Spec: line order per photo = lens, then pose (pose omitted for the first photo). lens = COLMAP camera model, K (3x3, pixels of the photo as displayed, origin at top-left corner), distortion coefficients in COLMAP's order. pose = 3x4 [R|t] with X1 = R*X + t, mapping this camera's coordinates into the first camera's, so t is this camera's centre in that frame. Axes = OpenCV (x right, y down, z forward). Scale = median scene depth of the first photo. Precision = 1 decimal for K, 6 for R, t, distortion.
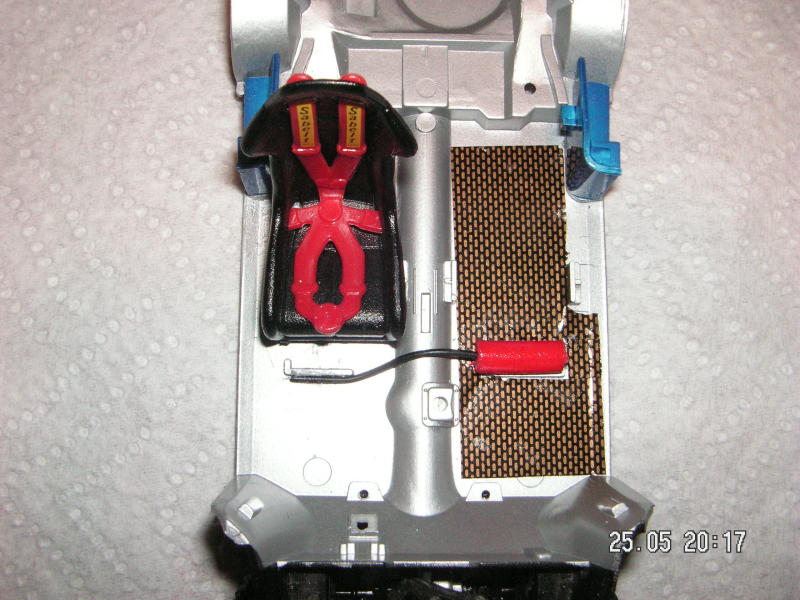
lens RADIAL K [[939.4, 0, 384.1], [0, 939.4, 319.9], [0, 0, 1]] dist [-0.169619, 0.175809]
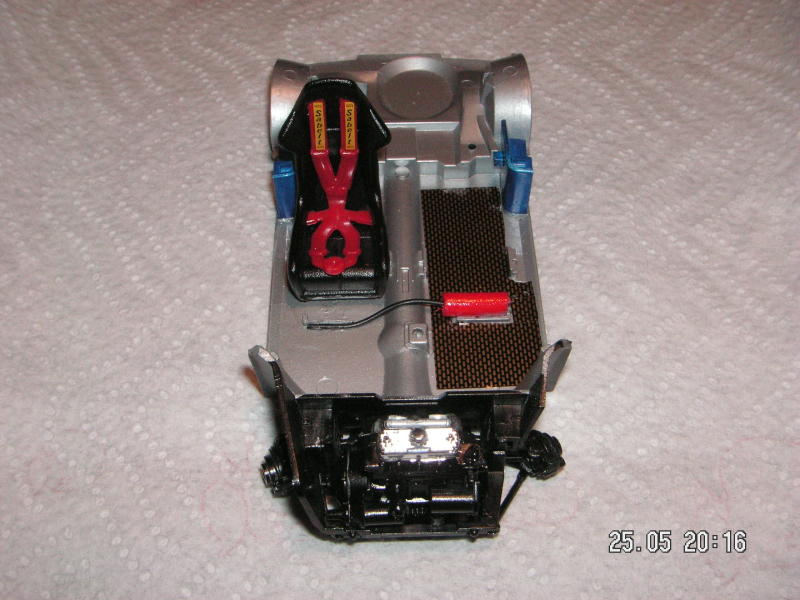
lens RADIAL K [[939.4, 0, 384.1], [0, 939.4, 319.9], [0, 0, 1]] dist [-0.169619, 0.175809]
pose [[0.999409, -0.032164, -0.012111, 0.026860], [0.024148, 0.907918, -0.418452, 0.602317], [0.024455, 0.417912, 0.908158, -0.225045]]
